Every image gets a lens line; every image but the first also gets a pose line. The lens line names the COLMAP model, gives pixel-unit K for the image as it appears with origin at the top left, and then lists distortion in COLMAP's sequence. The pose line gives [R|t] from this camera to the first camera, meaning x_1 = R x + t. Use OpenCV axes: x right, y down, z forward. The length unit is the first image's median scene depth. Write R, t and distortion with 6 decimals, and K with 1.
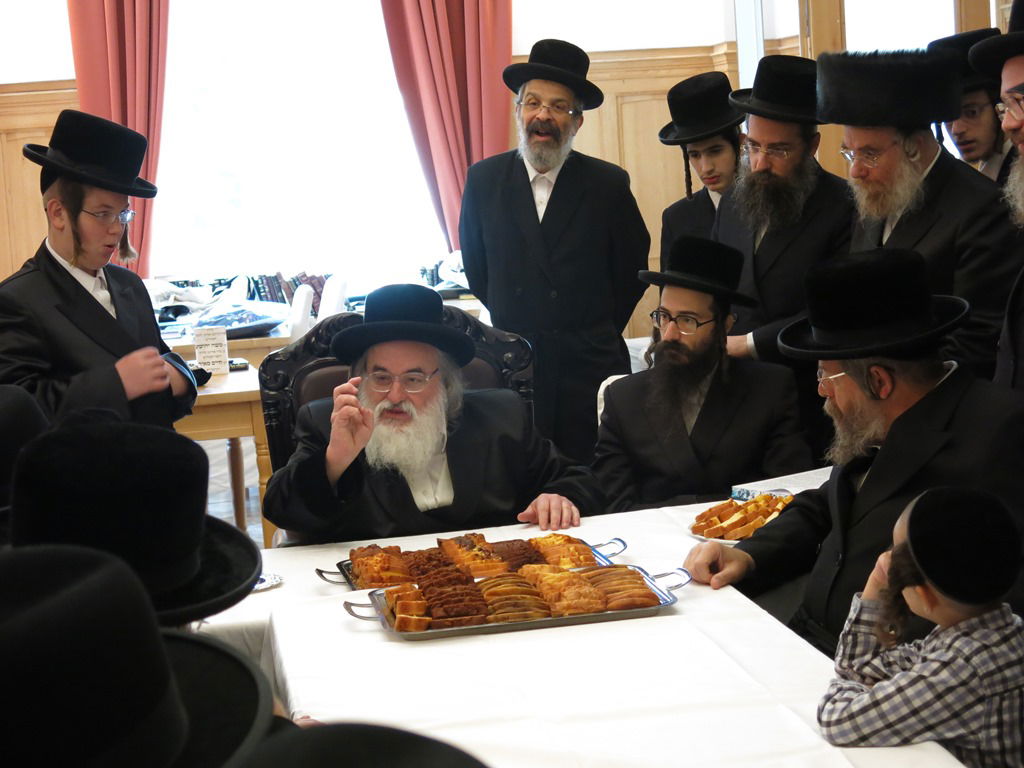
lens RADIAL K [[2090.2, 0, 512.0], [0, 2090.2, 384.0], [0, 0, 1]] dist [-0.010109, -3.457940]
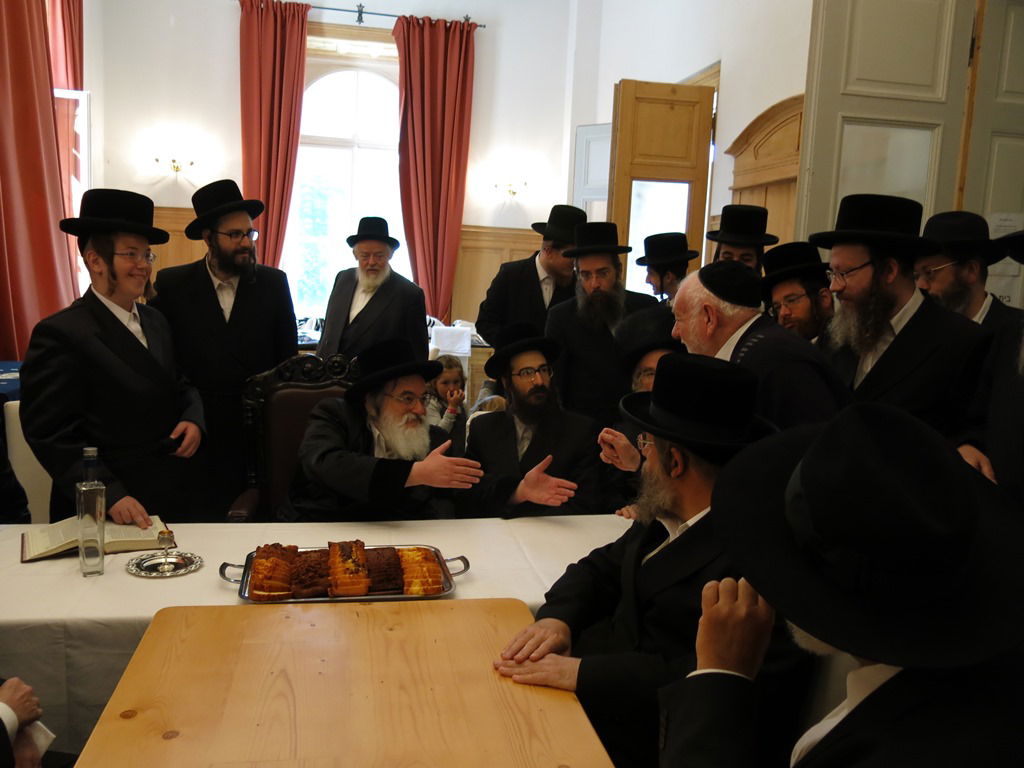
lens RADIAL K [[853.3, 0, 512.0], [0, 853.3, 384.0], [0, 0, 1]] dist [0.002610, -0.001295]
pose [[0.993797, 0.107056, 0.030116, 0.044799], [-0.107394, 0.994168, 0.009858, -0.037026], [-0.028886, -0.013031, 0.999498, 0.405939]]
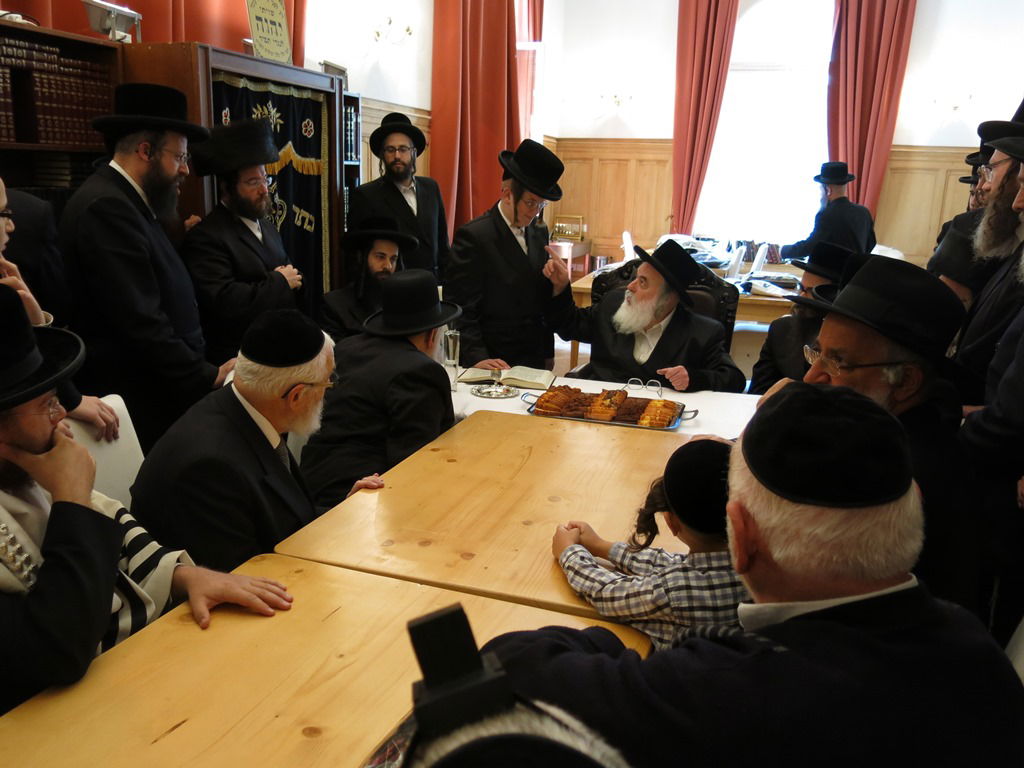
lens RADIAL K [[836.1, 0, 512.0], [0, 836.1, 384.0], [0, 0, 1]] dist [-0.046708, -0.000169]
pose [[0.878082, 0.194102, -0.437375, 0.183701], [-0.135910, 0.977556, 0.160973, -0.030782], [0.458804, -0.081904, 0.884755, 0.288487]]
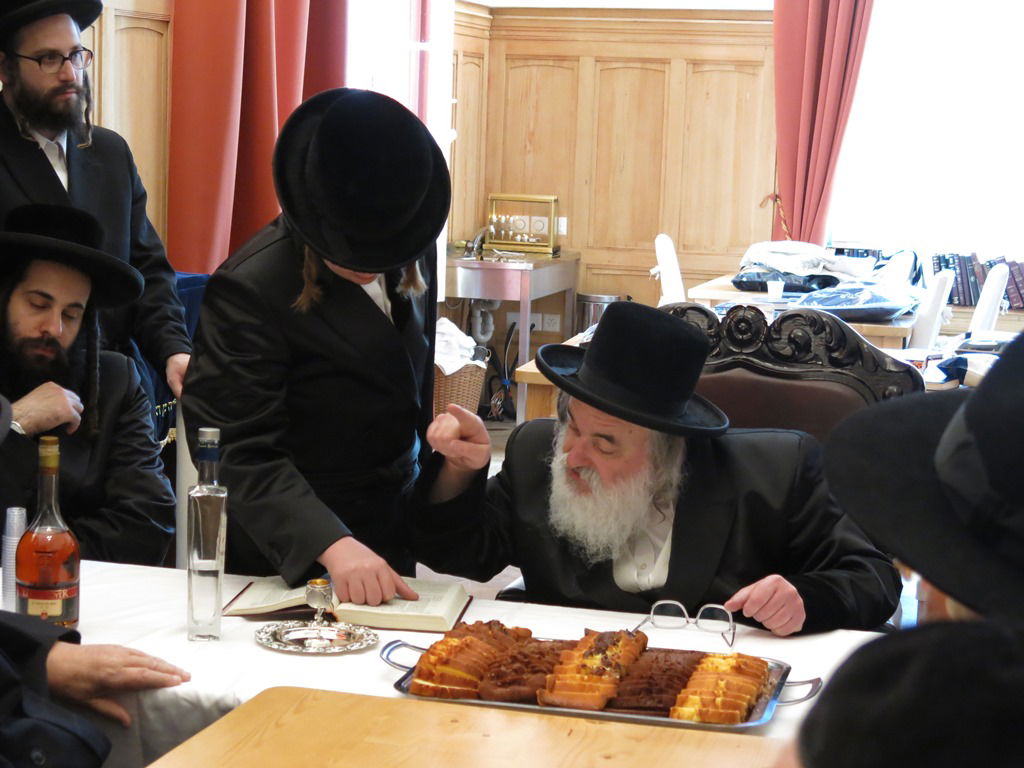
lens RADIAL K [[2107.9, 0, 512.0], [0, 2107.9, 384.0], [0, 0, 1]] dist [-0.025777, 0.032132]
pose [[0.903276, 0.141036, -0.405217, 0.195932], [-0.133874, 0.989925, 0.046123, -0.034332], [0.407639, 0.012586, 0.913056, 0.287013]]
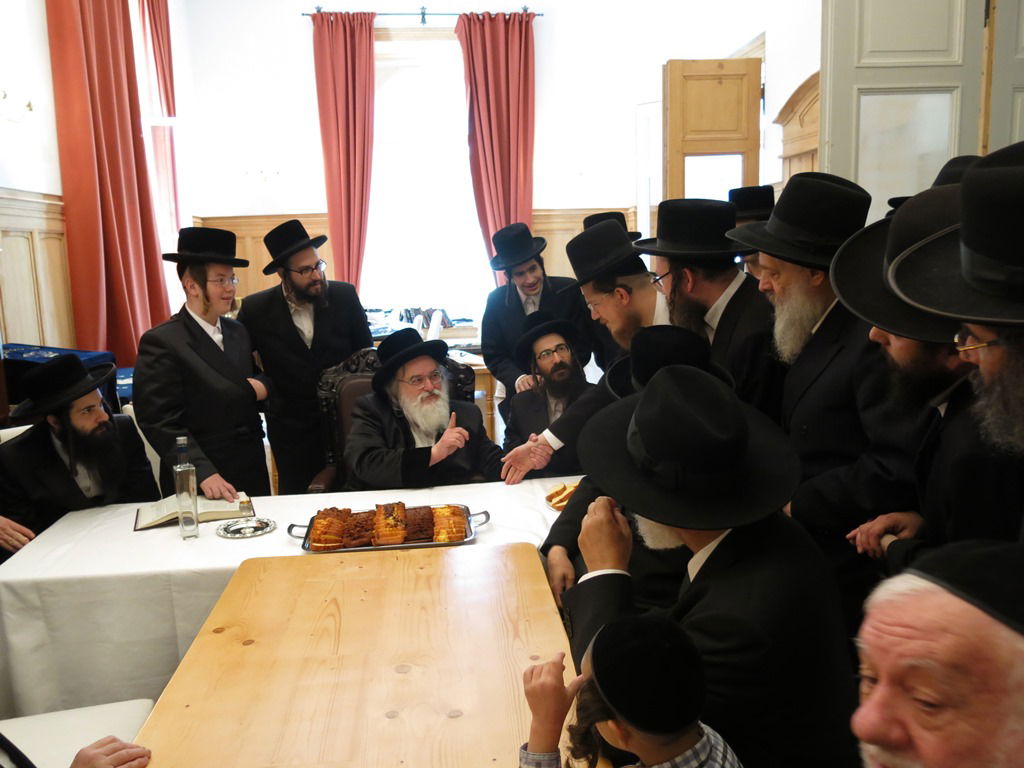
lens RADIAL K [[829.4, 0, 516.5], [0, 829.4, 363.5], [0, 0, 1]] dist [0.000739, 0.000223]
pose [[0.997203, 0.043062, -0.061096, 0.092059], [-0.042018, 0.998950, 0.018269, -0.043504], [0.061819, -0.015651, 0.997965, 0.329511]]
